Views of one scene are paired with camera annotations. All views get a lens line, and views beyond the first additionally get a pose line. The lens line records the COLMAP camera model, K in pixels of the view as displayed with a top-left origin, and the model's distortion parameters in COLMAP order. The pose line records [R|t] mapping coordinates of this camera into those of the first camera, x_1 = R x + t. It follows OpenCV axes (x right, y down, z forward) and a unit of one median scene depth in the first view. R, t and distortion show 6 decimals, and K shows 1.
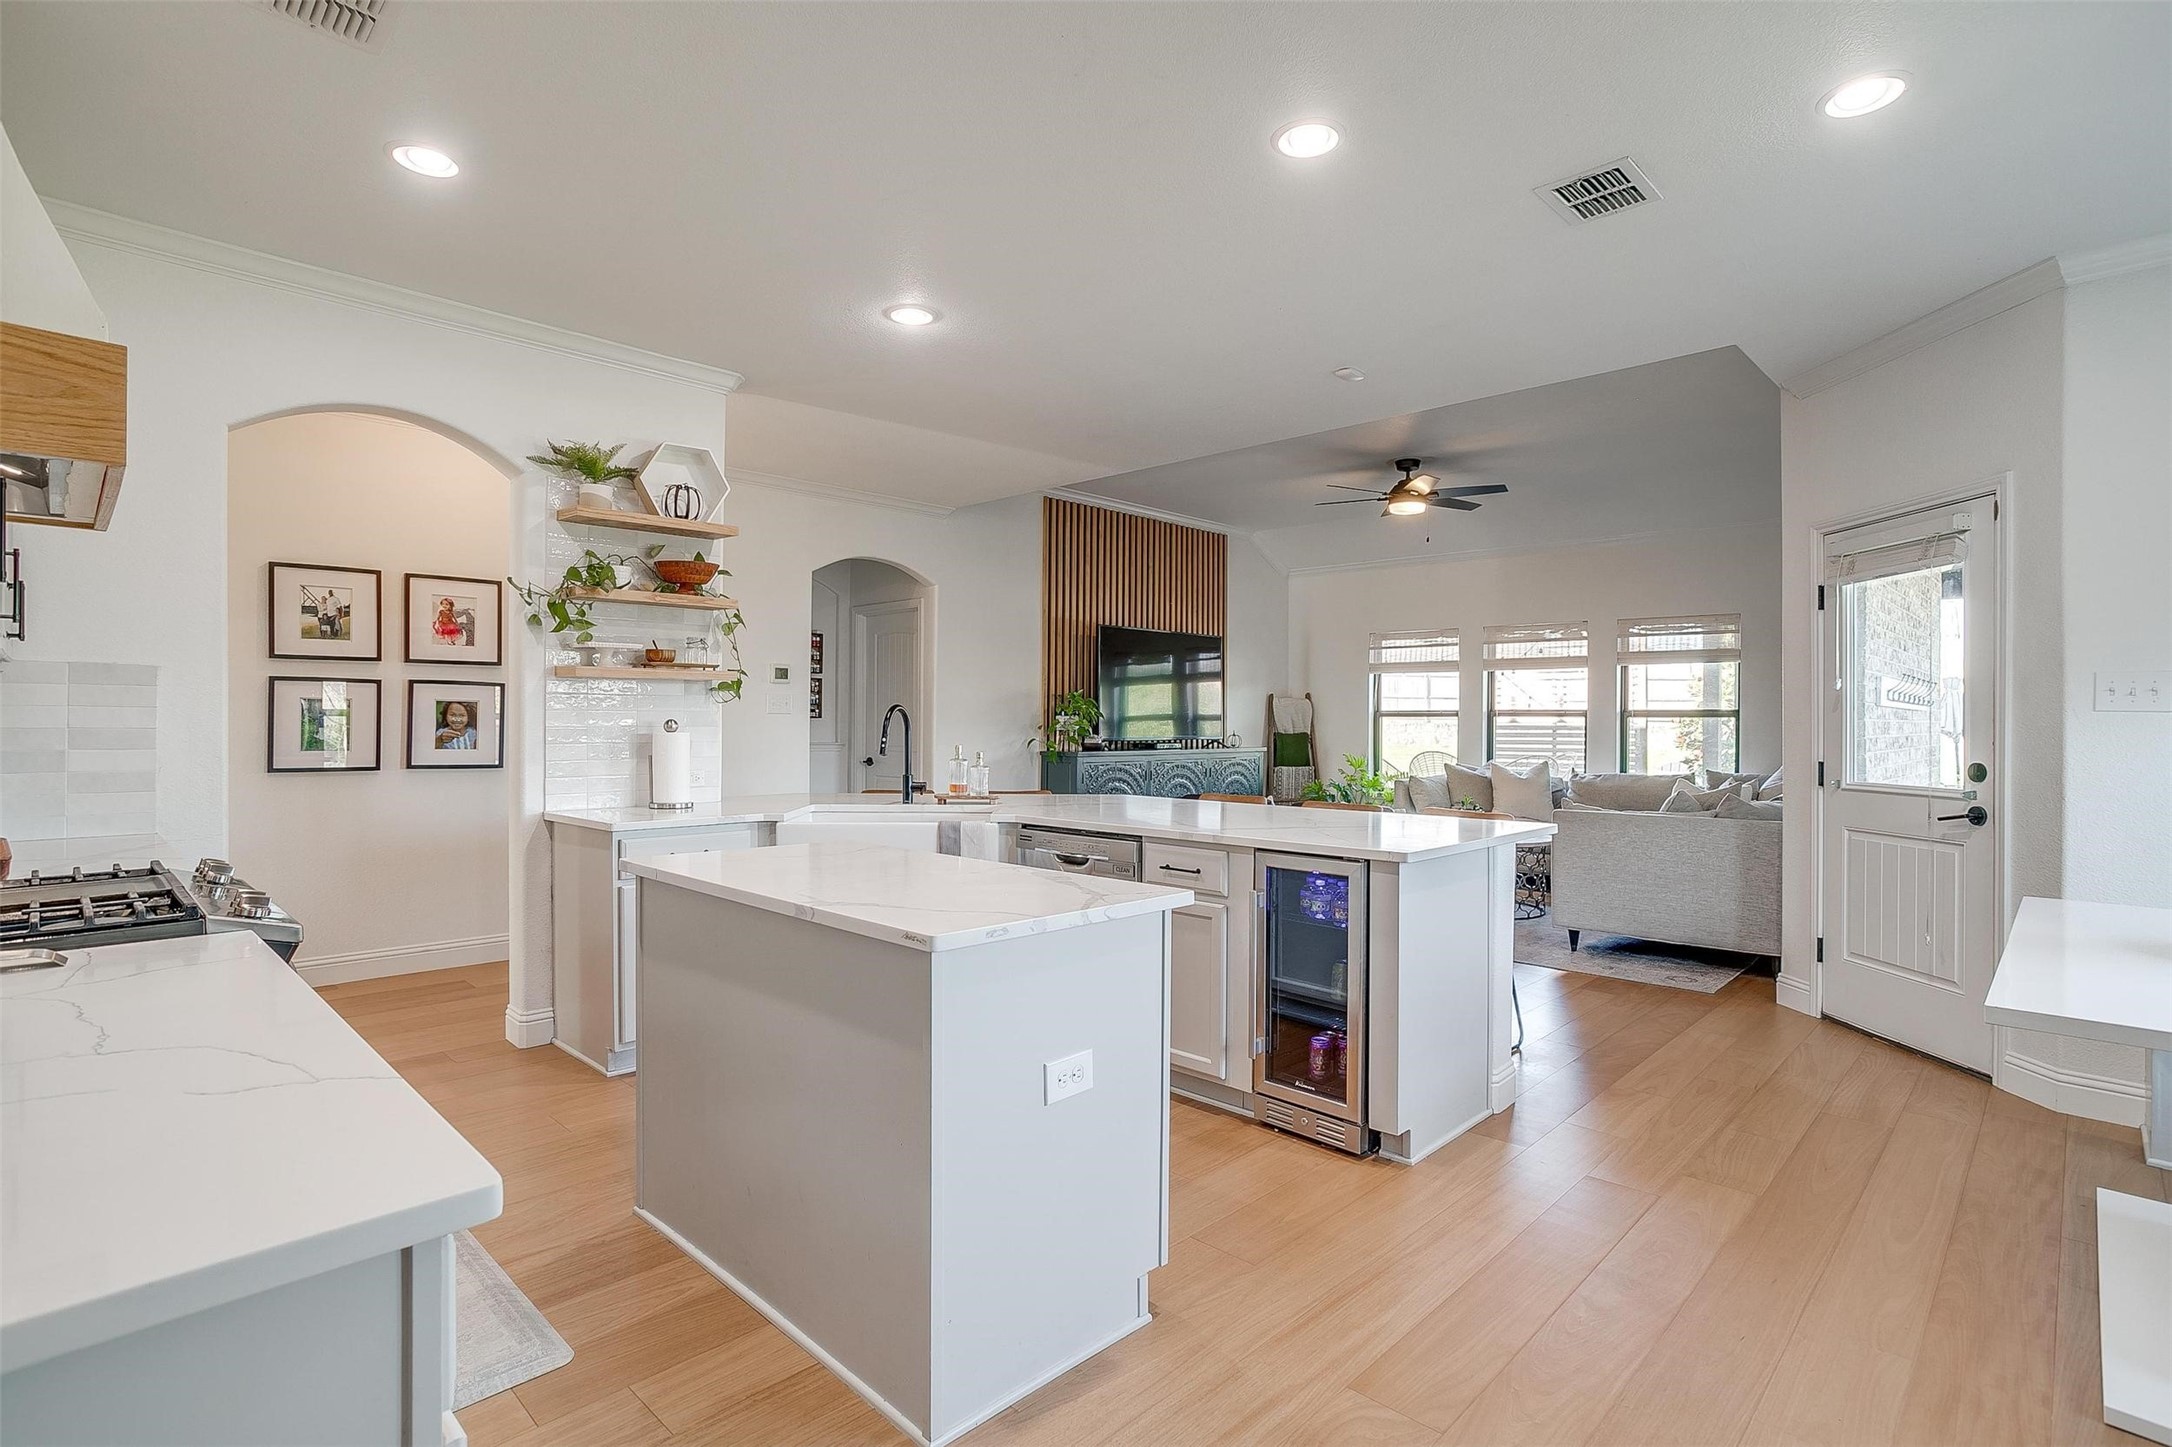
lens RADIAL K [[1053.0, 0, 1076.7], [0, 1053.0, 723.4], [0, 0, 1]] dist [-0.022084, 0.007839]
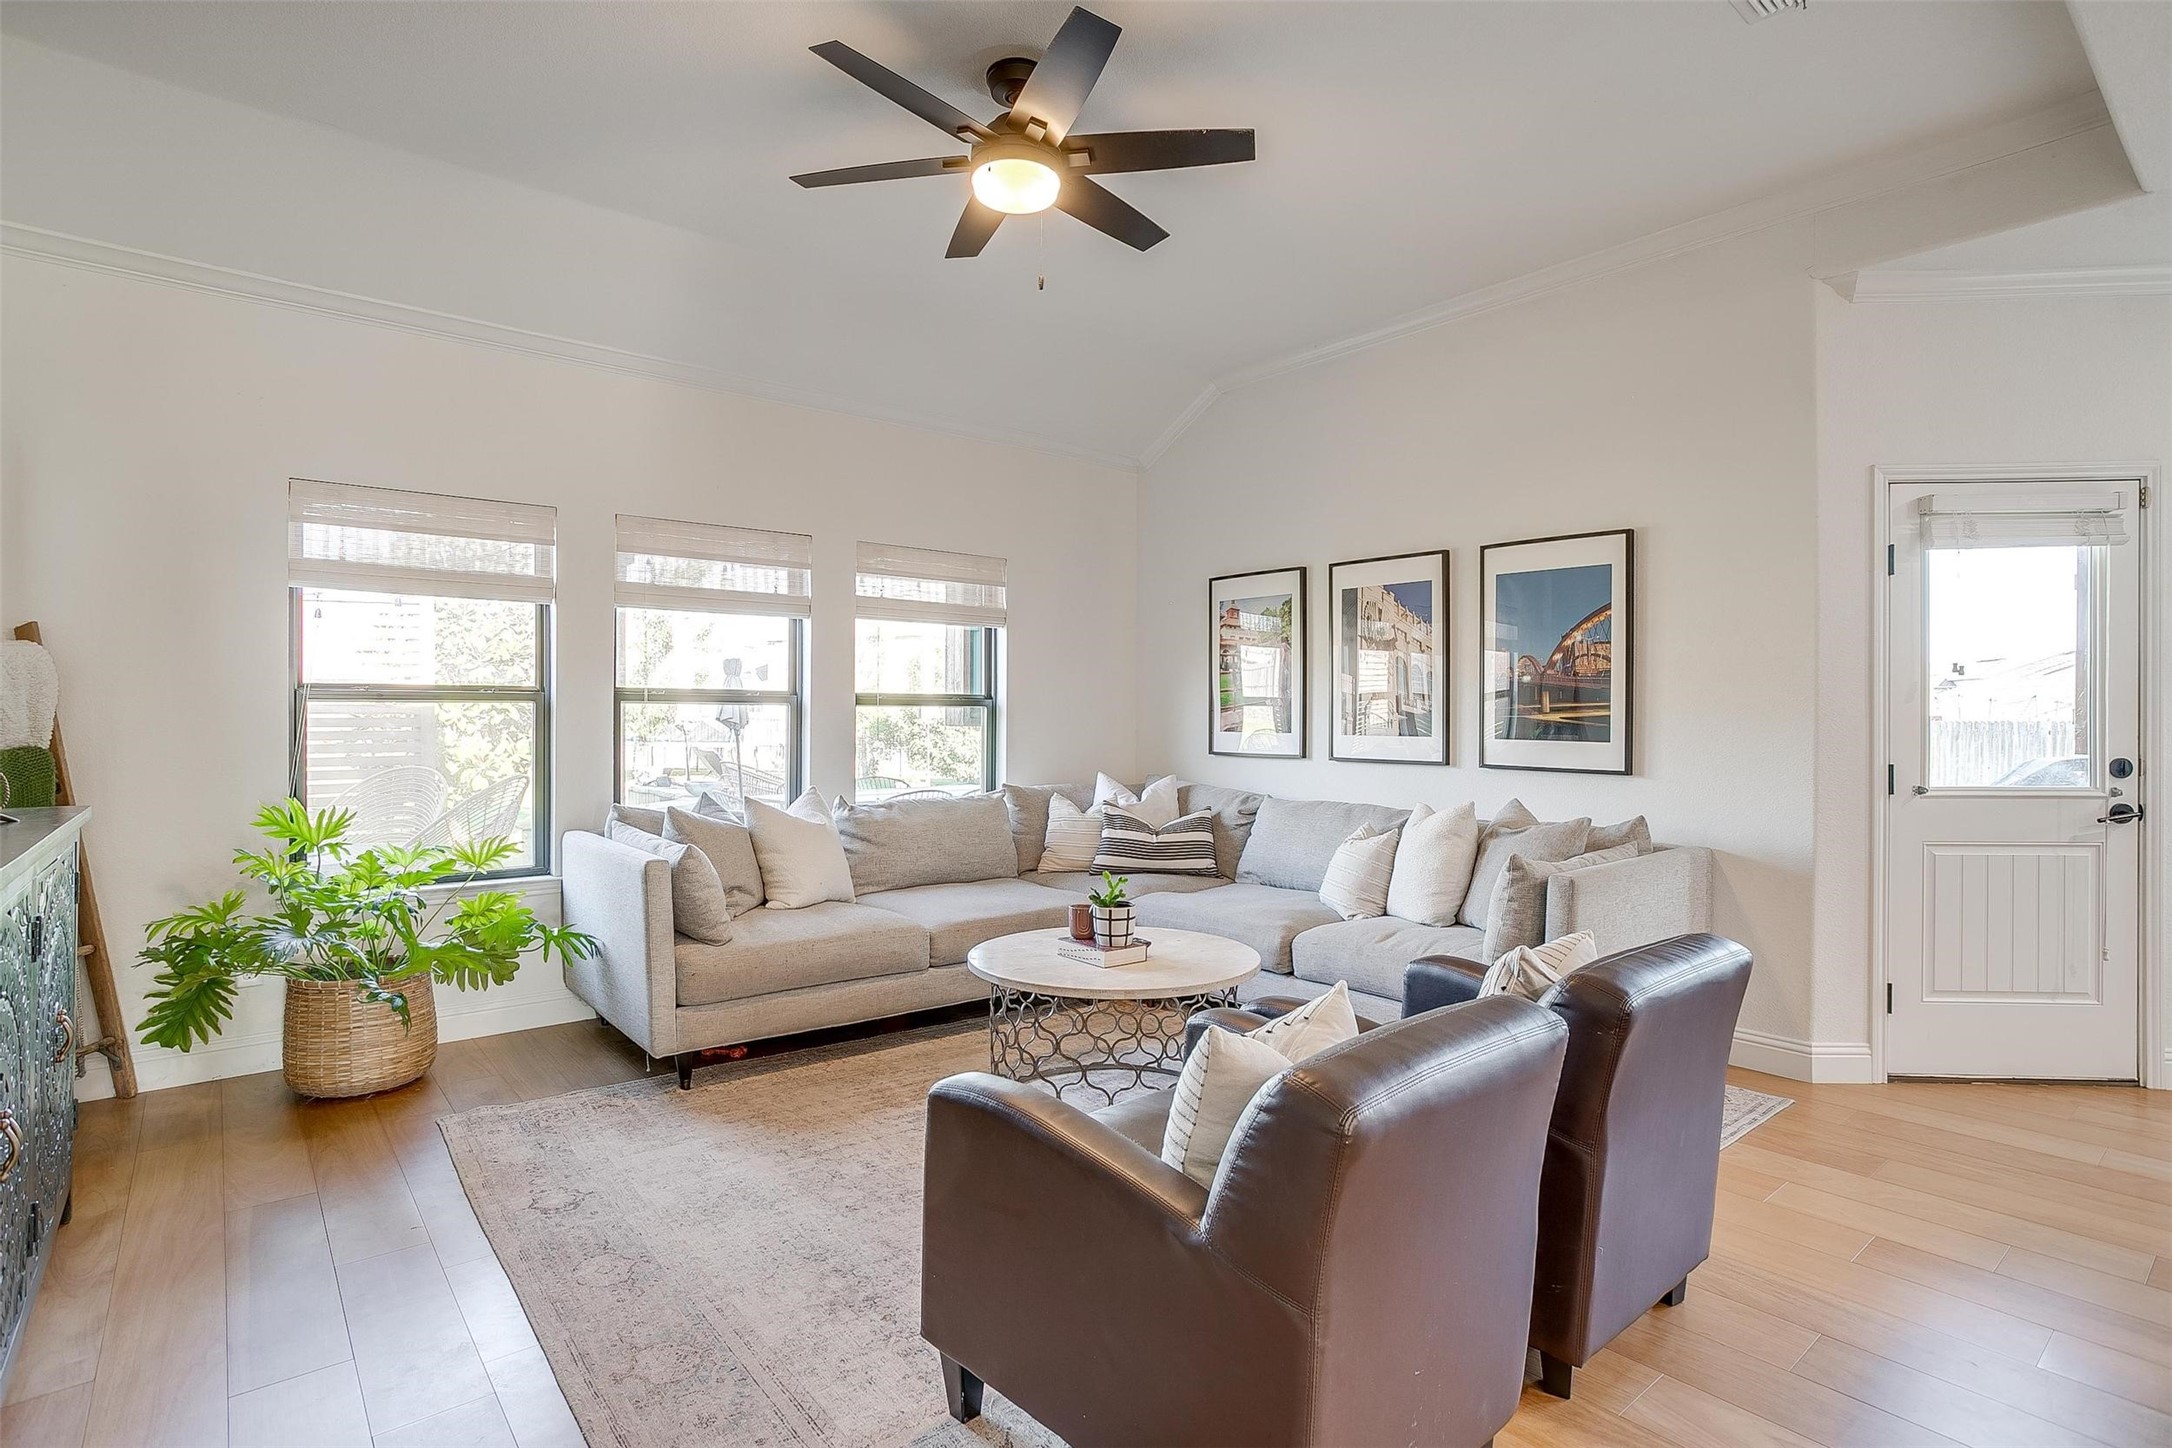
lens RADIAL K [[1102.1, 0, 1100.8], [0, 1102.1, 724.1], [0, 0, 1]] dist [-0.022040, 0.000448]
pose [[0.090385, -0.012049, 0.995834, -0.089333], [0.000778, 0.999927, 0.012028, -0.002563], [-0.995907, -0.000313, 0.090388, 0.780345]]
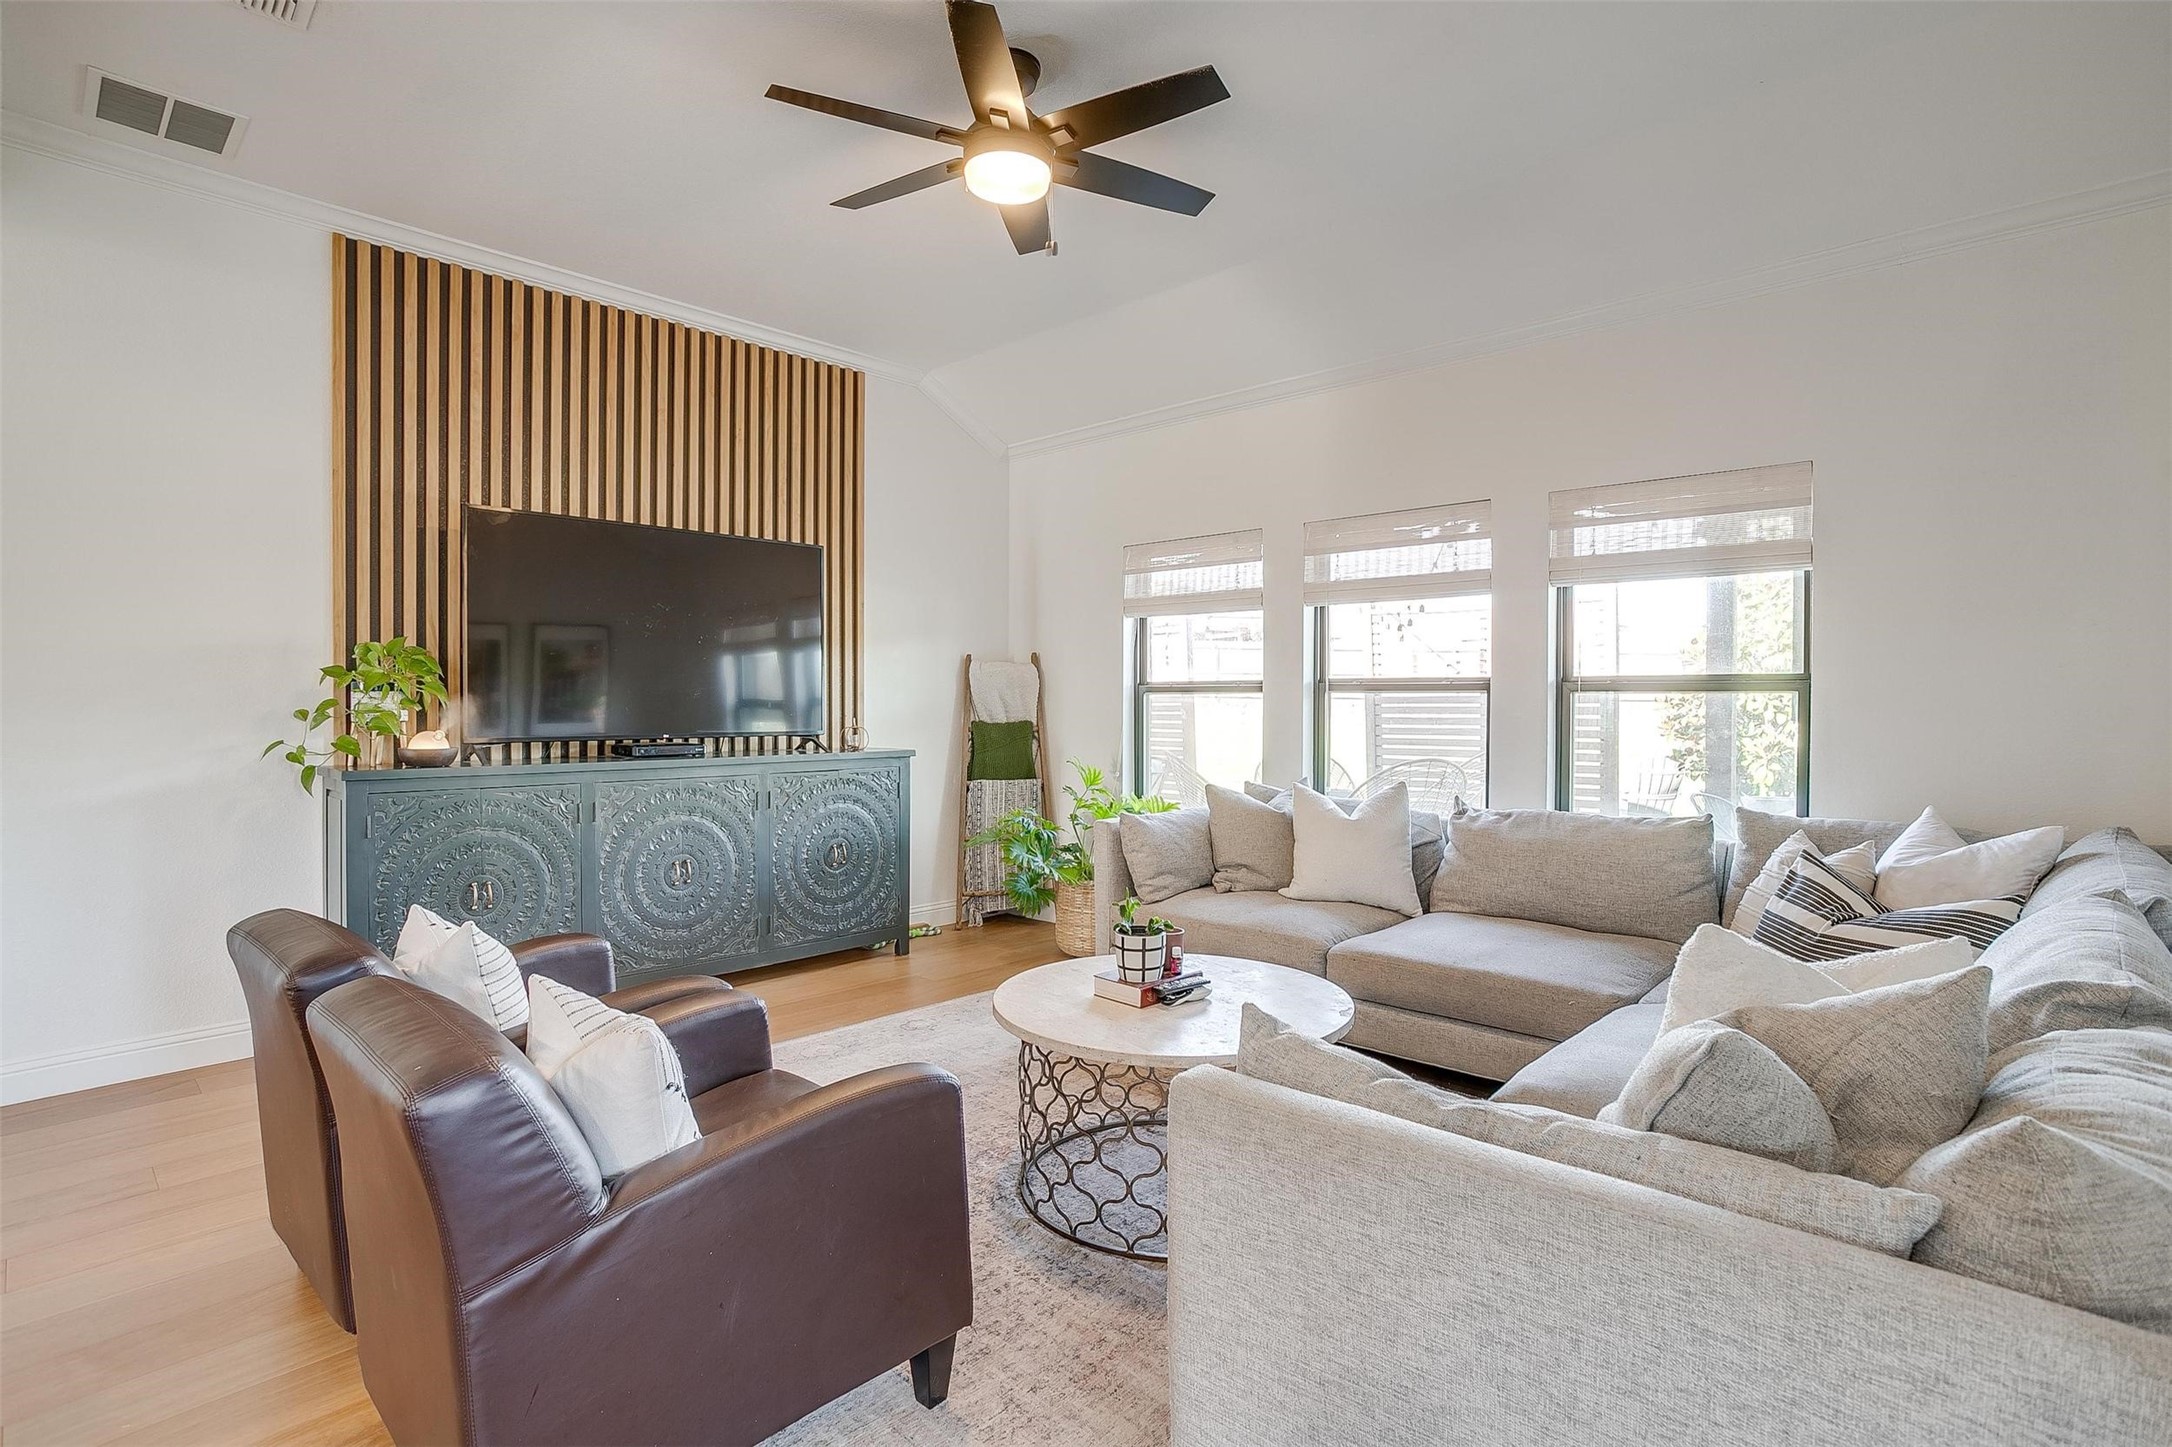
lens RADIAL K [[1053.0, 0, 1084.0], [0, 1053.0, 709.9], [0, 0, 1]] dist [-0.022084, 0.007839]
pose [[0.999832, -0.002783, 0.018091, 0.282013], [0.002667, 0.999976, 0.006434, -0.001188], [-0.018109, -0.006385, 0.999816, 0.500409]]
